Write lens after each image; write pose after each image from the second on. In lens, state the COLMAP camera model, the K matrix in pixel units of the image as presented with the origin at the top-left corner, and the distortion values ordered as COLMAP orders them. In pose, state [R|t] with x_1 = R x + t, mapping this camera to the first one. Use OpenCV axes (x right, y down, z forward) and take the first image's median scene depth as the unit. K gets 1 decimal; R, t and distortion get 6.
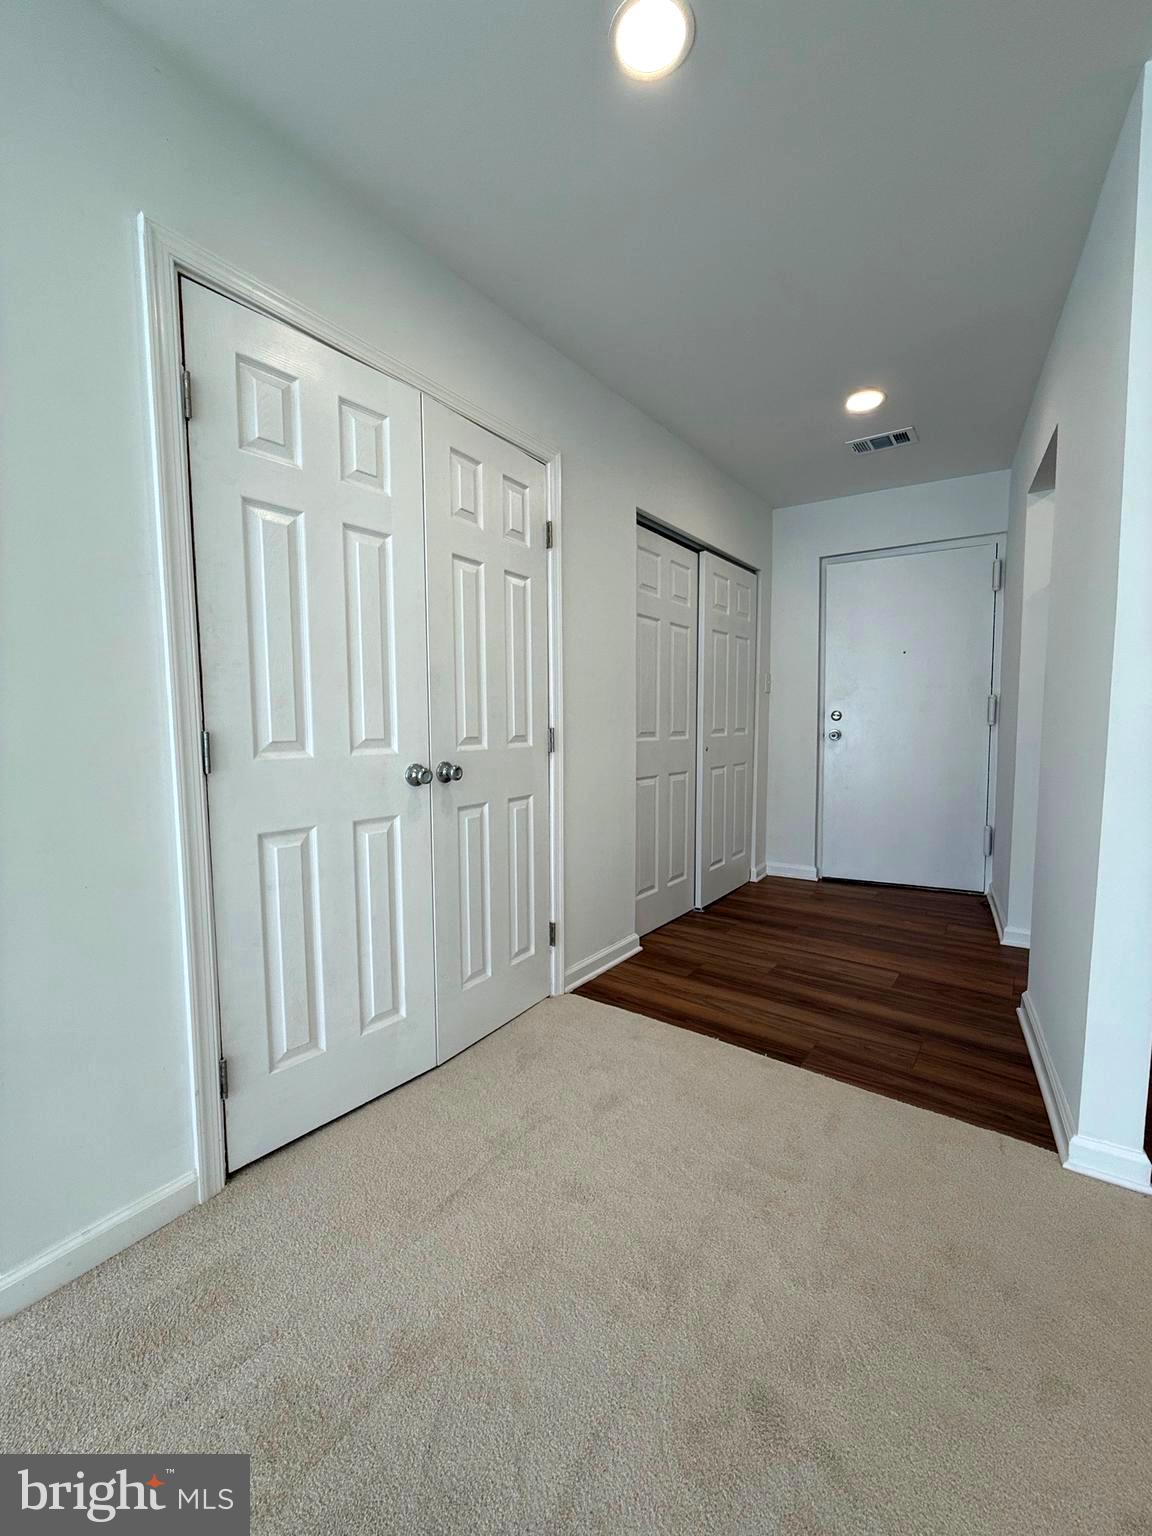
lens RADIAL K [[609.7, 0, 574.4], [0, 609.7, 775.1], [0, 0, 1]] dist [-0.001706, 0.000795]
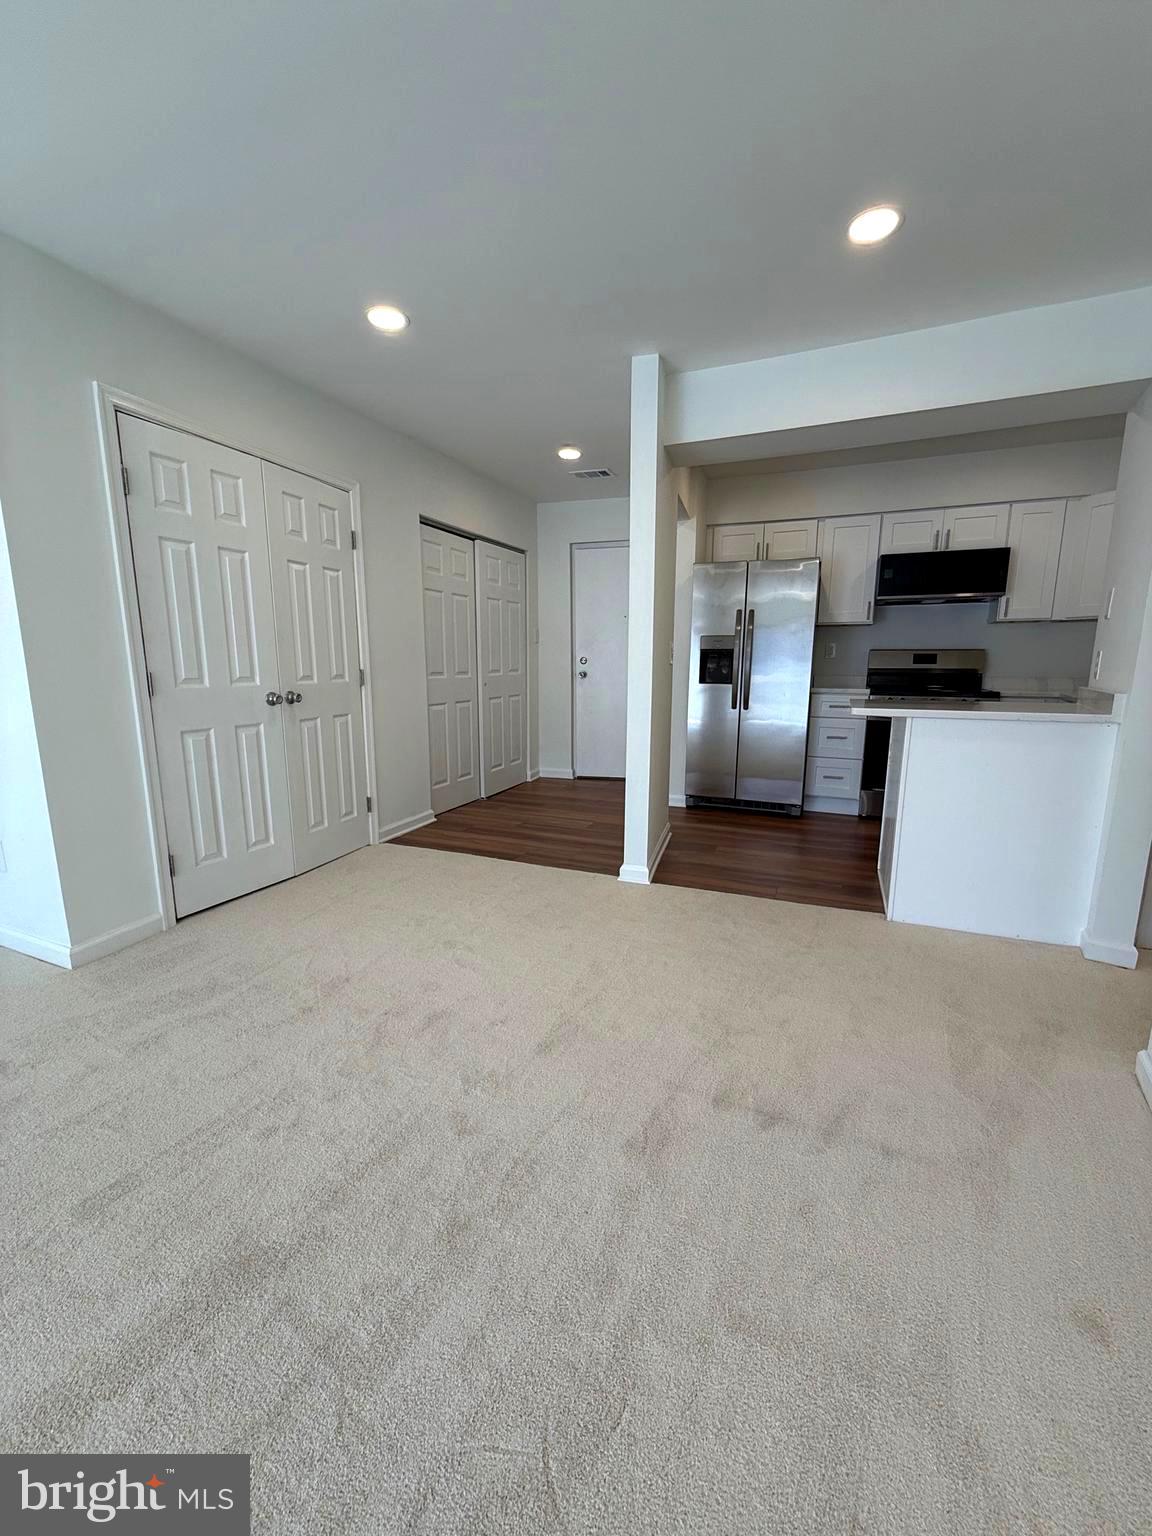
lens RADIAL K [[609.7, 0, 575.8], [0, 609.7, 774.0], [0, 0, 1]] dist [-0.001706, 0.000795]
pose [[0.967036, -0.037540, 0.251858, 0.083427], [0.012614, 0.994921, 0.099861, 0.035622], [-0.254328, -0.093393, 0.962598, -0.605137]]
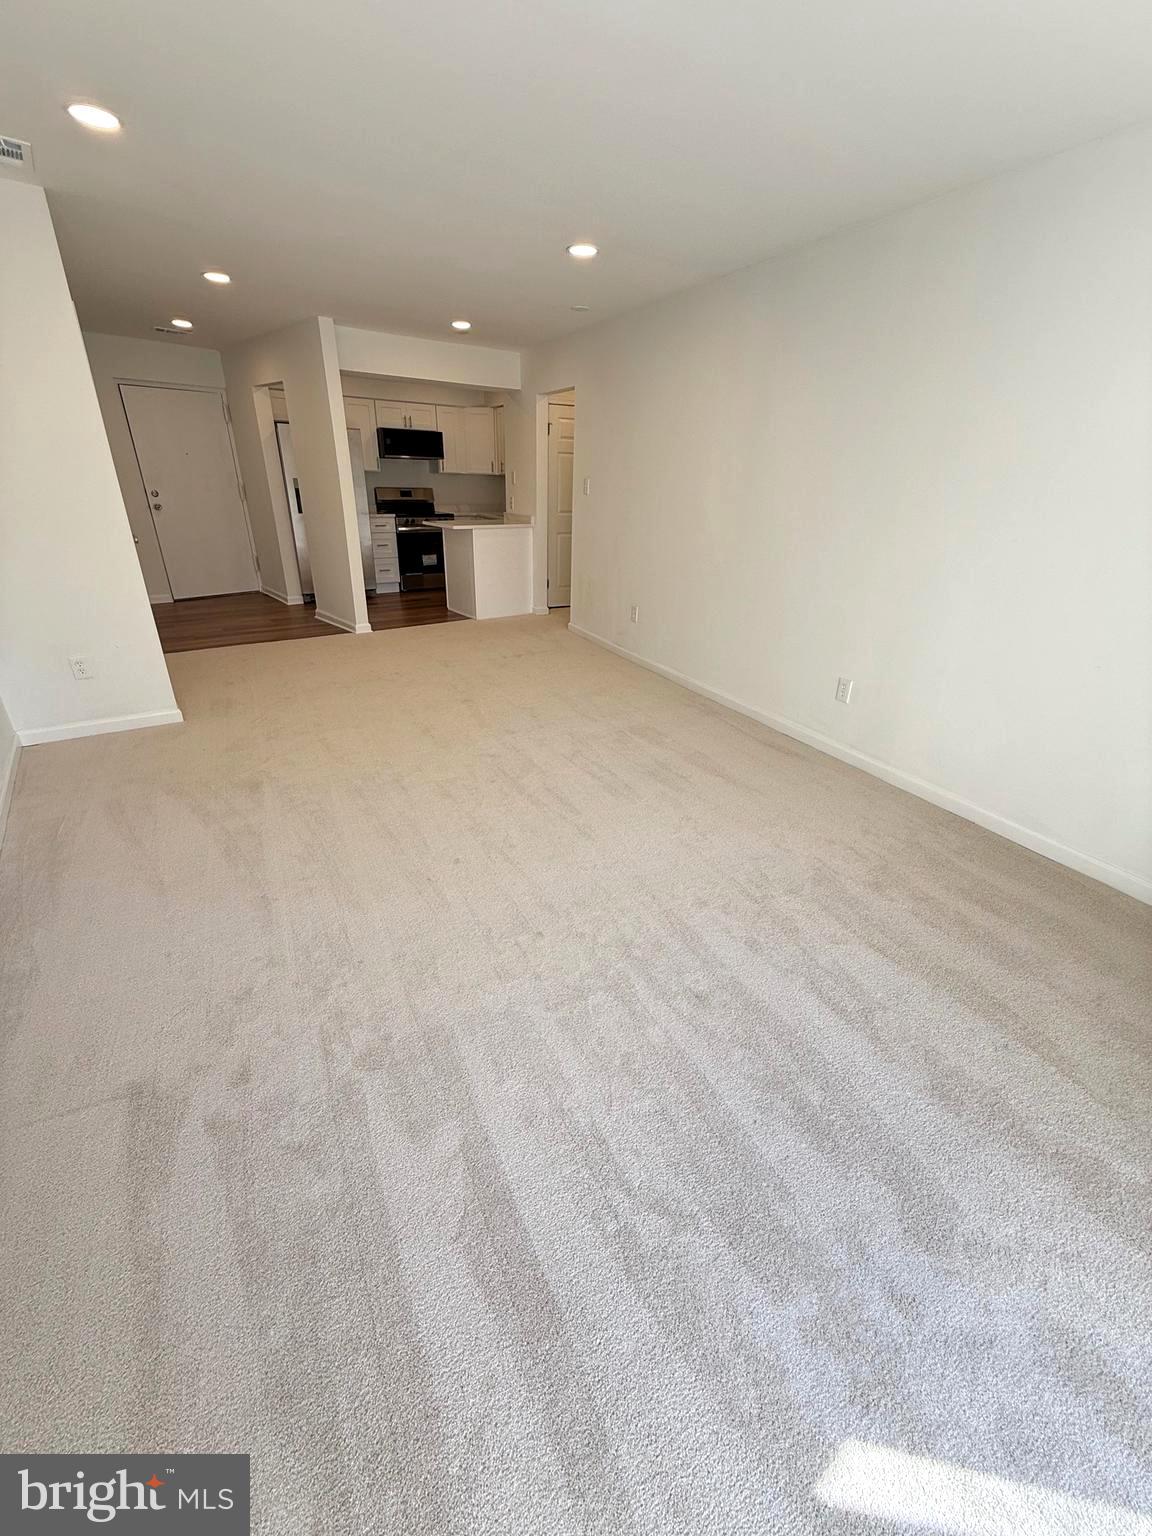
lens RADIAL K [[609.7, 0, 571.9], [0, 609.7, 761.9], [0, 0, 1]] dist [-0.001706, 0.000795]
pose [[0.285106, -0.391109, 0.875070, -1.526618], [0.054618, 0.918108, 0.392550, -0.031767], [-0.956939, -0.064124, 0.283120, -0.891039]]
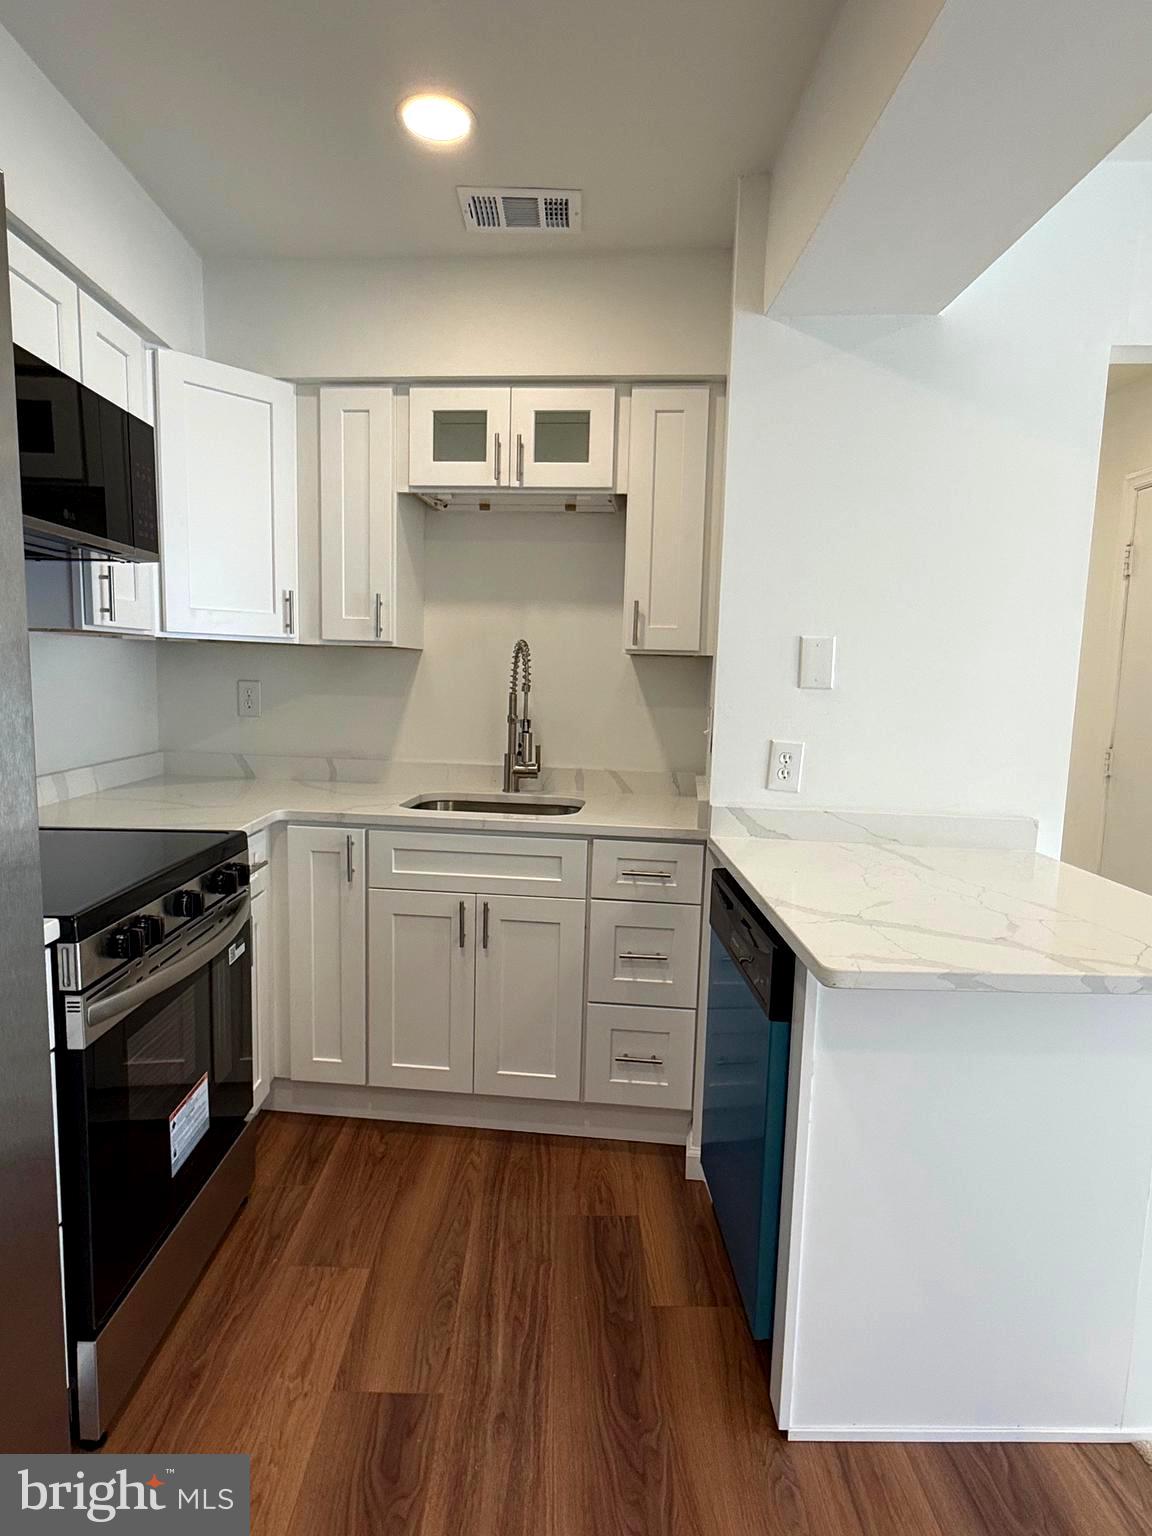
lens RADIAL K [[886.4, 0, 572.9], [0, 886.4, 781.3], [0, 0, 1]] dist [-0.003964, 0.000918]
pose [[-0.624843, -0.103909, 0.773805, 0.719081], [0.044919, 0.984678, 0.168498, -0.185372], [-0.779457, 0.140044, -0.610602, 0.954336]]
